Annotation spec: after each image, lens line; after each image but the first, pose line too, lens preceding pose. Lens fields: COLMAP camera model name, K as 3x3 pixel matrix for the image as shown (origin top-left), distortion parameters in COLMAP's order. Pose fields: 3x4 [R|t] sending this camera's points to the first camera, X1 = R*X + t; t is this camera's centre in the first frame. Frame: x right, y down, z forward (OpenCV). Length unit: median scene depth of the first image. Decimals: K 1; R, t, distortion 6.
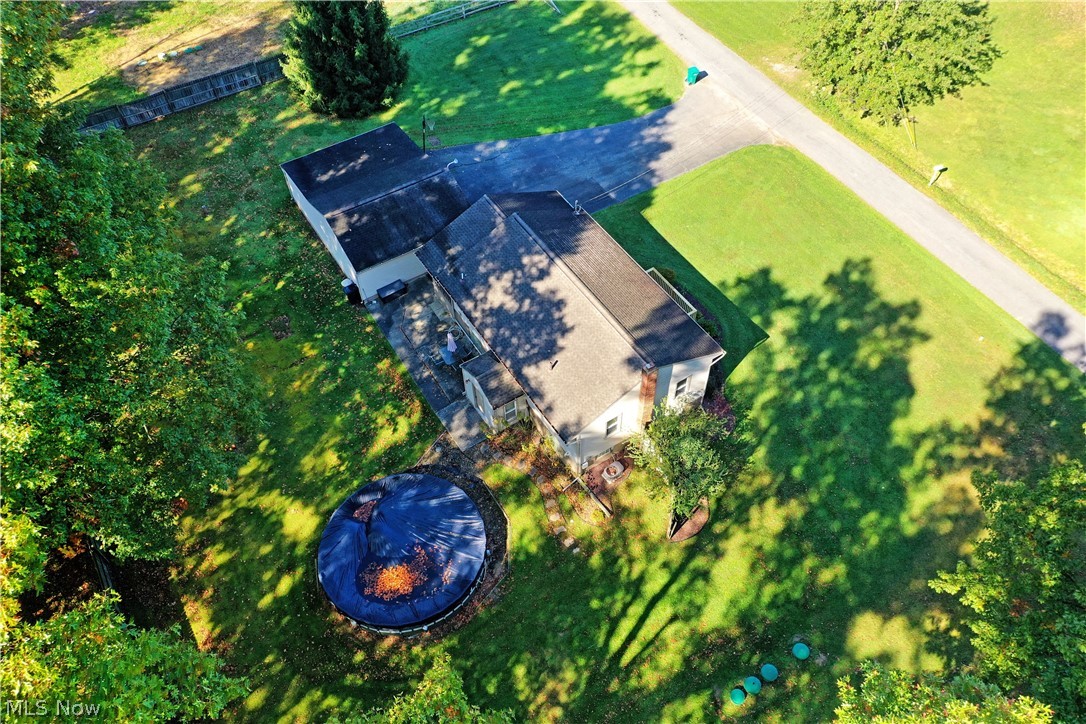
lens RADIAL K [[877.3, 0, 543.0], [0, 877.3, 362.0], [0, 0, 1]] dist [0.011270, 0.010169]
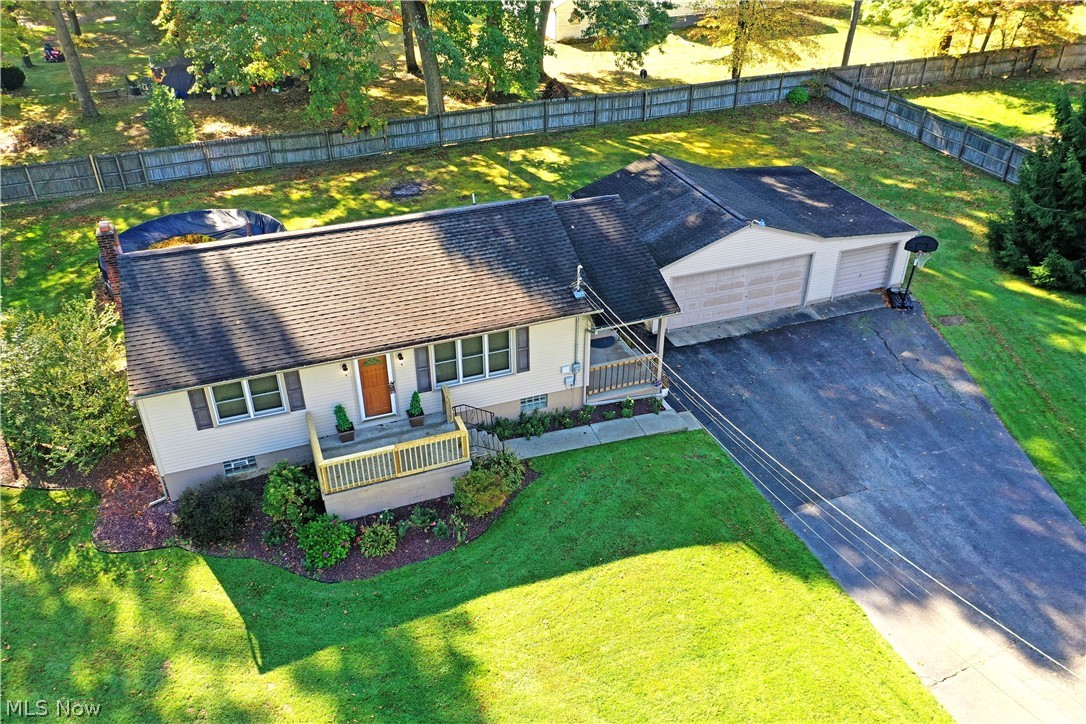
lens RADIAL K [[859.4, 0, 540.8], [0, 859.4, 361.6], [0, 0, 1]] dist [0.013759, 0.002441]
pose [[-0.209212, 0.539227, -0.815760, 0.515482], [-0.759789, 0.435523, 0.482743, -0.405654], [0.615590, 0.720801, 0.318582, 0.916806]]
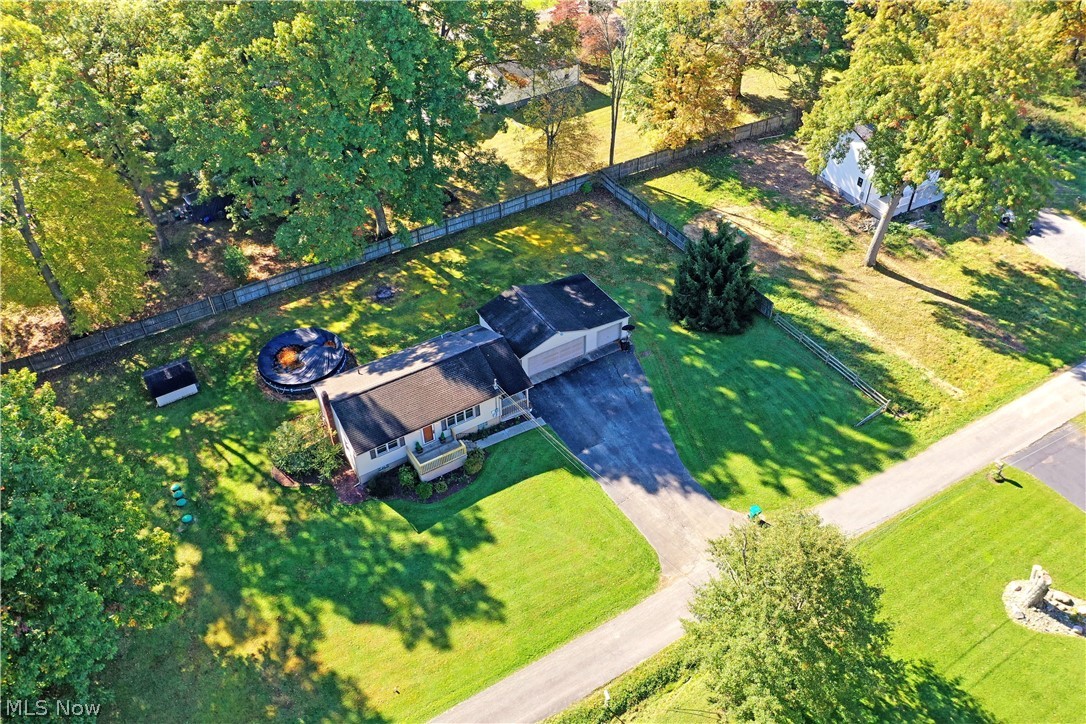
lens RADIAL K [[859.4, 0, 540.8], [0, 859.4, 361.6], [0, 0, 1]] dist [0.013759, 0.002441]
pose [[-0.016279, 0.674451, -0.738140, 1.114119], [-0.771242, 0.461358, 0.438559, -0.915870], [0.636334, 0.576424, 0.512654, 0.331614]]
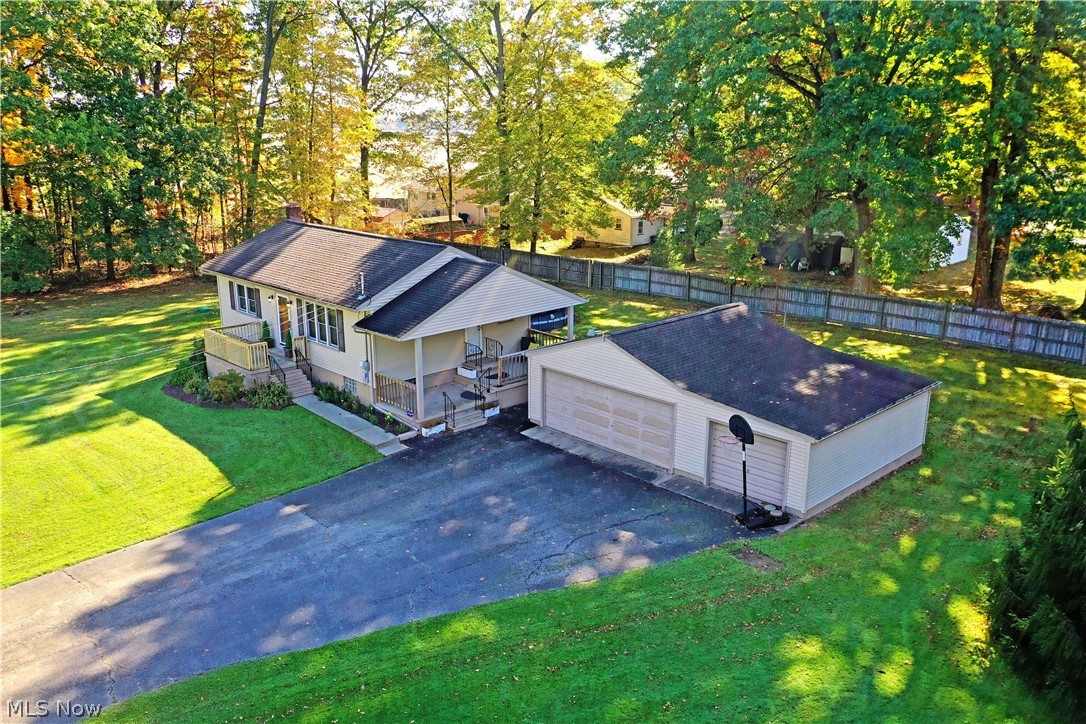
lens RADIAL K [[861.2, 0, 542.1], [0, 861.2, 368.9], [0, 0, 1]] dist [0.005951, -0.005332]
pose [[-0.977134, 0.071857, -0.200113, 0.044713], [-0.157319, 0.388803, 0.907790, -0.795647], [0.143035, 0.918514, -0.368609, 1.395631]]
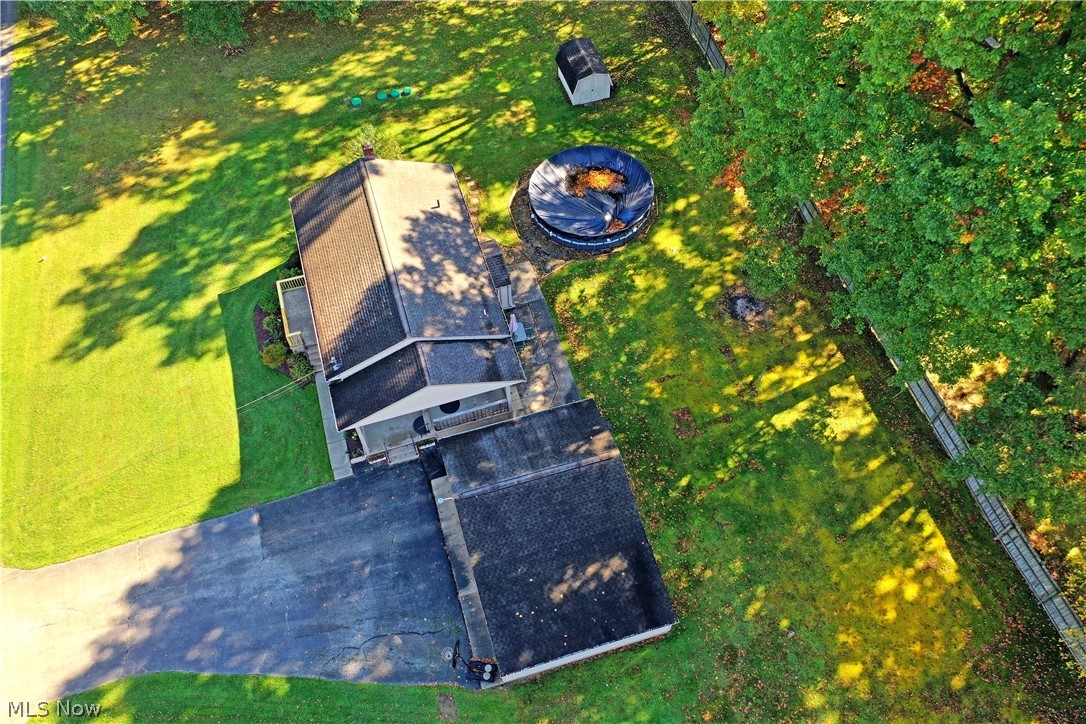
lens RADIAL K [[861.2, 0, 542.1], [0, 861.2, 368.9], [0, 0, 1]] dist [0.005951, -0.005332]
pose [[-0.963580, -0.208302, 0.167703, -0.327709], [0.226553, -0.302665, 0.925779, -0.989977], [-0.142084, 0.930056, 0.338833, 0.735878]]
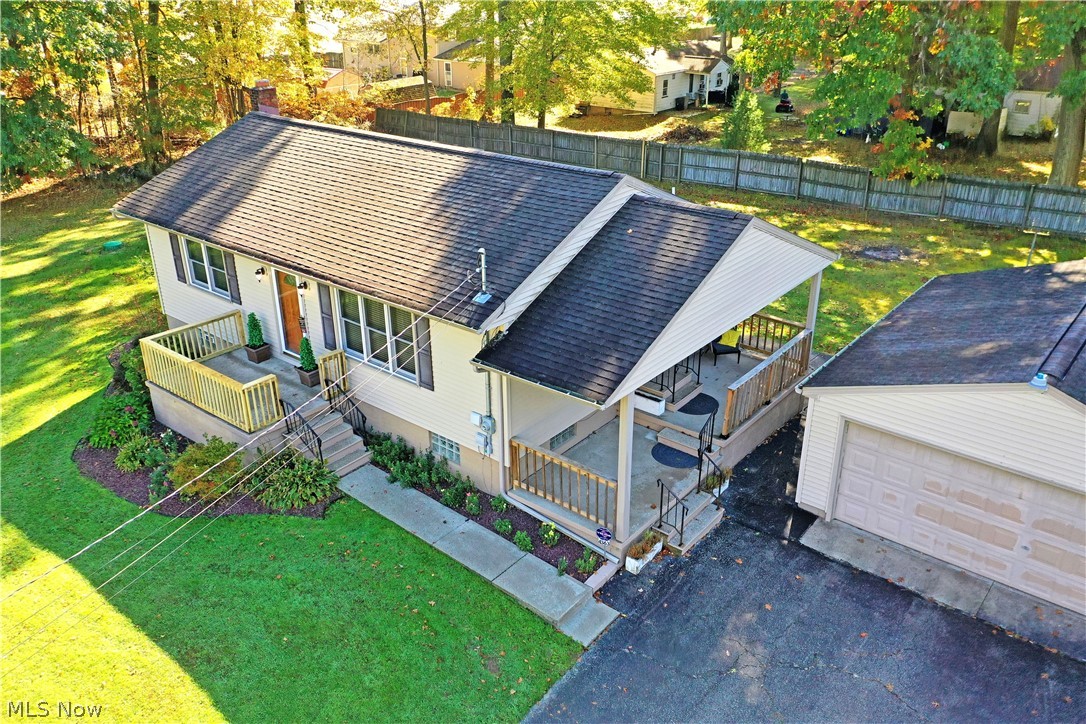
lens RADIAL K [[859.4, 0, 540.8], [0, 859.4, 361.6], [0, 0, 1]] dist [0.013759, 0.002441]
pose [[-0.948366, 0.156049, -0.276135, 0.117404], [-0.232392, 0.250637, 0.939774, -0.489587], [0.215861, 0.955421, -0.201431, 1.168838]]
